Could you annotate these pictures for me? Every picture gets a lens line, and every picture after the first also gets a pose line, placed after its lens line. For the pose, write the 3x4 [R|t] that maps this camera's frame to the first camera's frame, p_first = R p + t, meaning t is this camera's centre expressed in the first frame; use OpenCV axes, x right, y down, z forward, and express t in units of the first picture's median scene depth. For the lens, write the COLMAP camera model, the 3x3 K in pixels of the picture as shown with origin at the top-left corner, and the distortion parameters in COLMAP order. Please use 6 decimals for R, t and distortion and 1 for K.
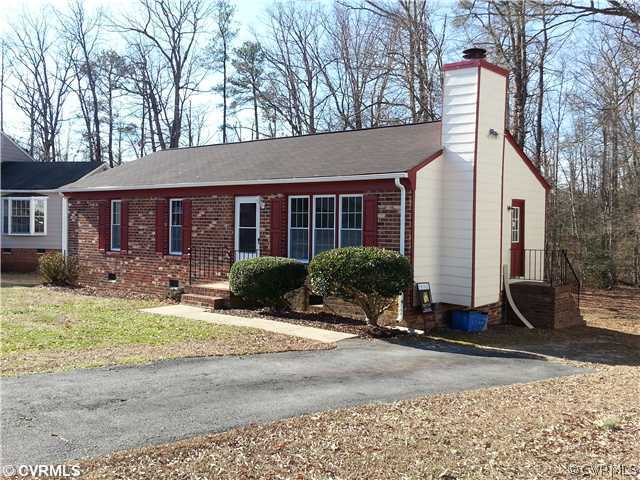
lens RADIAL K [[515.6, 0, 323.1], [0, 515.6, 233.3], [0, 0, 1]] dist [0.064769, -0.058632]
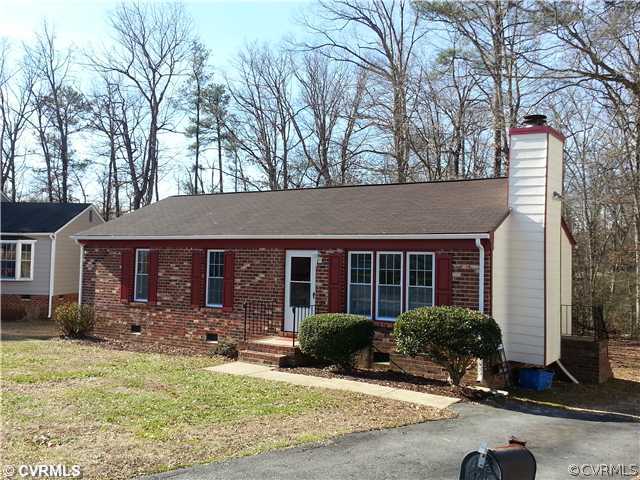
lens RADIAL K [[515.6, 0, 317.4], [0, 515.6, 242.0], [0, 0, 1]] dist [0.064769, -0.058632]
pose [[0.996311, 0.013680, 0.084718, -0.198311], [-0.008597, 0.998157, -0.060076, -0.027638], [-0.085384, 0.059126, 0.994592, 0.008848]]
